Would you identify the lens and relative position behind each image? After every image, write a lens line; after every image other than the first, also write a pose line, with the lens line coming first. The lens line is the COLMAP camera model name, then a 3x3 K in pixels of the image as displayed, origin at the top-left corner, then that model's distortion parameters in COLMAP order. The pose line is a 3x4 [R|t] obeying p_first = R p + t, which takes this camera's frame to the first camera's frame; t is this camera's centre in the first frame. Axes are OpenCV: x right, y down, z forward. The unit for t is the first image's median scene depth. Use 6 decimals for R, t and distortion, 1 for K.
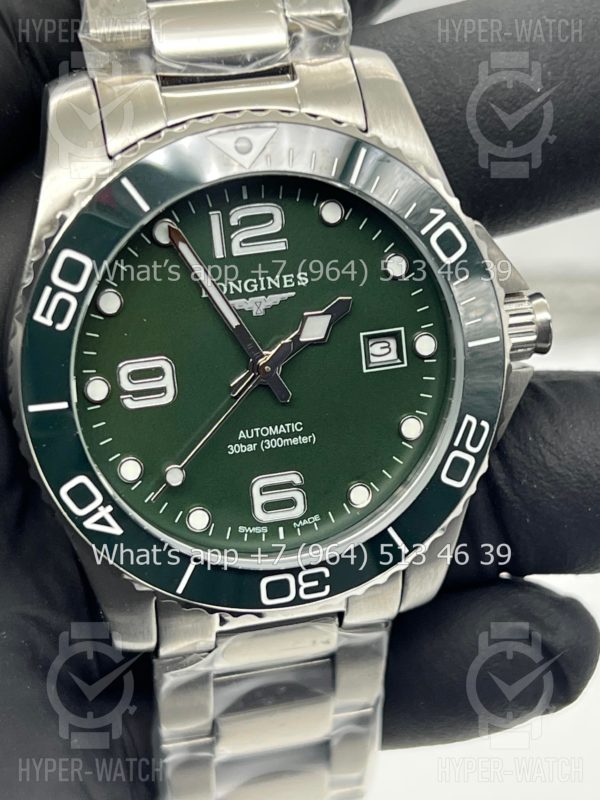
lens RADIAL K [[1850.6, 0, 300.0], [0, 1850.6, 400.0], [0, 0, 1]] dist [0.219677, -0.637165]
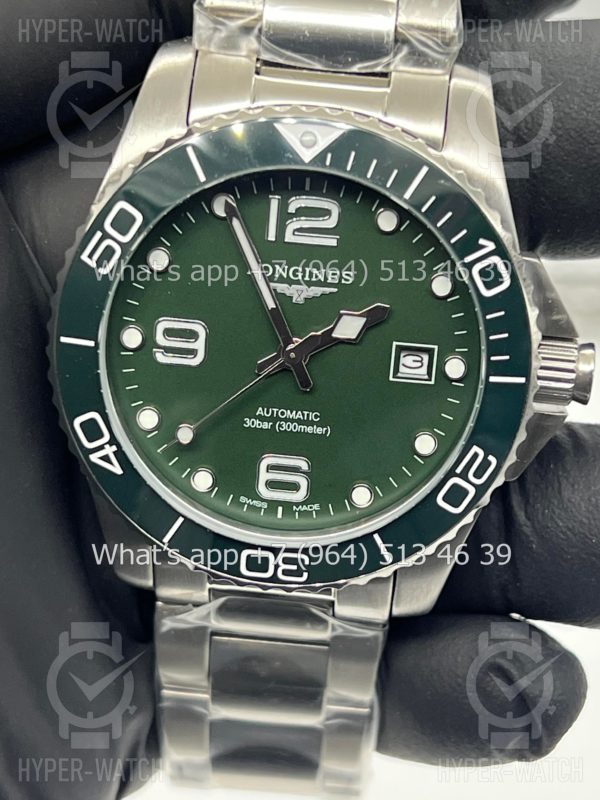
lens RADIAL K [[1850.6, 0, 300.0], [0, 1850.6, 400.0], [0, 0, 1]] dist [0.219677, -0.637165]
pose [[0.941753, 0.239607, -0.235986, 0.234054], [-0.231030, 0.970854, 0.063776, -0.058896], [0.244389, -0.005542, 0.969661, -0.002430]]
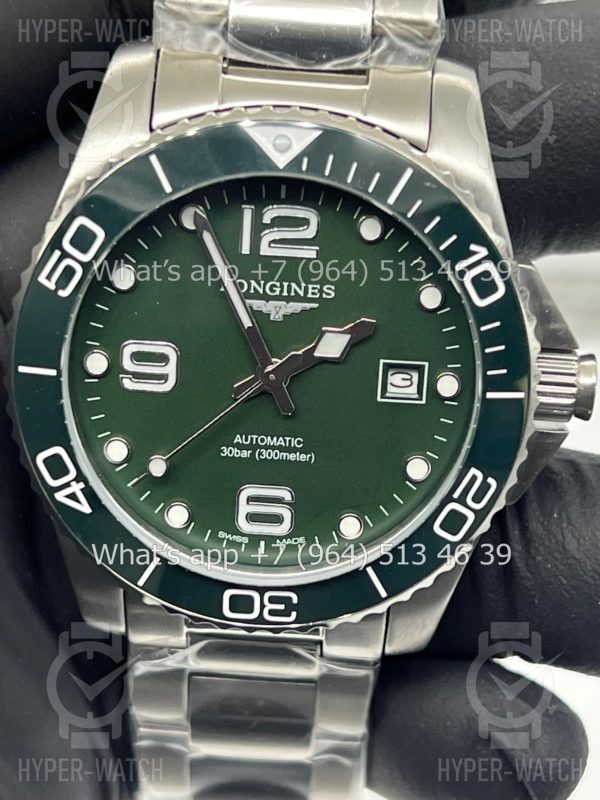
lens RADIAL K [[1850.6, 0, 300.0], [0, 1850.6, 400.0], [0, 0, 1]] dist [0.219677, -0.637165]
pose [[0.959480, 0.203486, -0.194916, 0.182998], [-0.199019, 0.979076, 0.042447, -0.048230], [0.199475, -0.001935, 0.979901, 0.065012]]
